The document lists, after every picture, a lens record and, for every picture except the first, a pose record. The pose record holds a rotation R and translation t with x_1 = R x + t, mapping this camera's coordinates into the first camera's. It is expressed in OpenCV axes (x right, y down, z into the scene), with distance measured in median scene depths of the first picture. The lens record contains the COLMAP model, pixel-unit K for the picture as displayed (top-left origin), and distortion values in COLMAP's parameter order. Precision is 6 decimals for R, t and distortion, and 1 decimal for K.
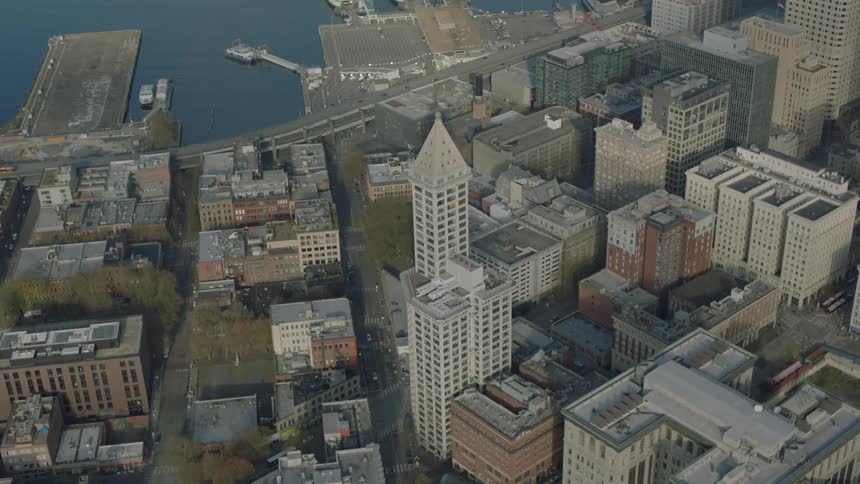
lens RADIAL K [[1181.4, 0, 429.6], [0, 1181.4, 242.4], [0, 0, 1]] dist [-0.047564, 0.000000]
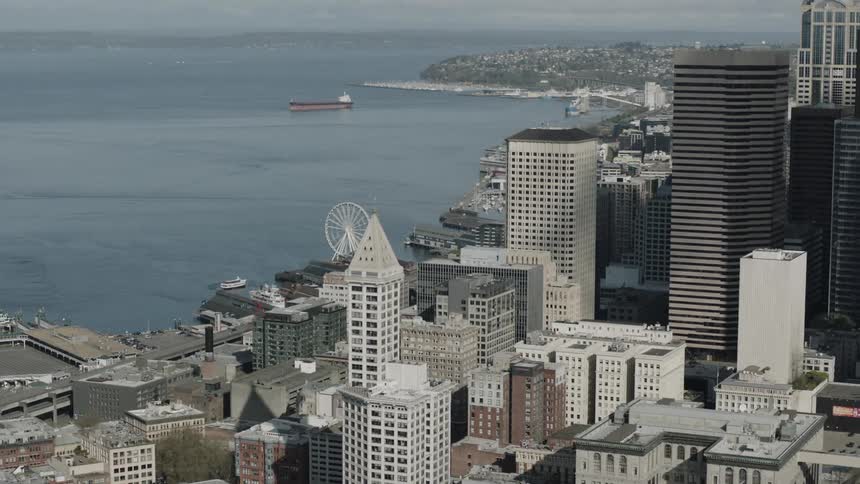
lens RADIAL K [[1745.3, 0, 429.8], [0, 1745.3, 241.9], [0, 0, 1]] dist [-0.121274, 0.000000]
pose [[0.904573, -0.021813, 0.425760, -0.430444], [0.180680, 0.924178, -0.336527, 0.315098], [-0.386137, 0.381340, 0.839927, -0.194781]]
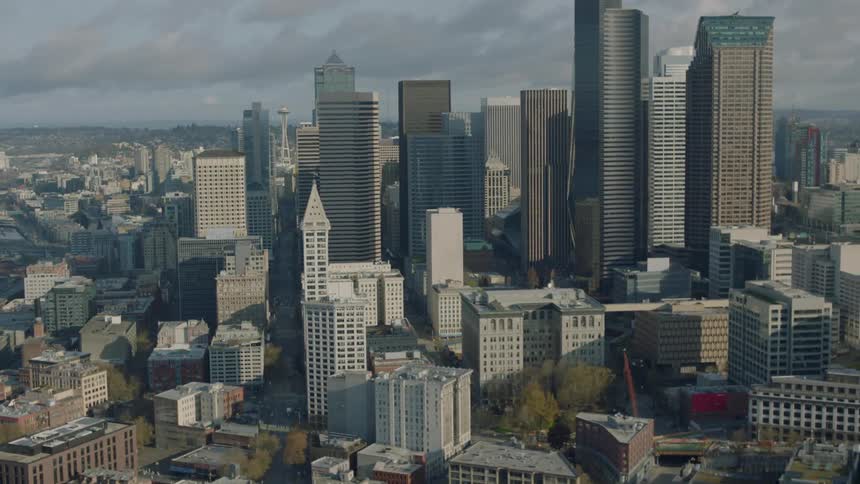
lens RADIAL K [[1181.4, 0, 429.5], [0, 1181.4, 242.2], [0, 0, 1]] dist [-0.047564, 0.000000]
pose [[0.550227, -0.071330, 0.831963, -0.863399], [0.404229, 0.894569, -0.190643, 0.228084], [-0.730650, 0.441201, 0.521050, 0.098813]]
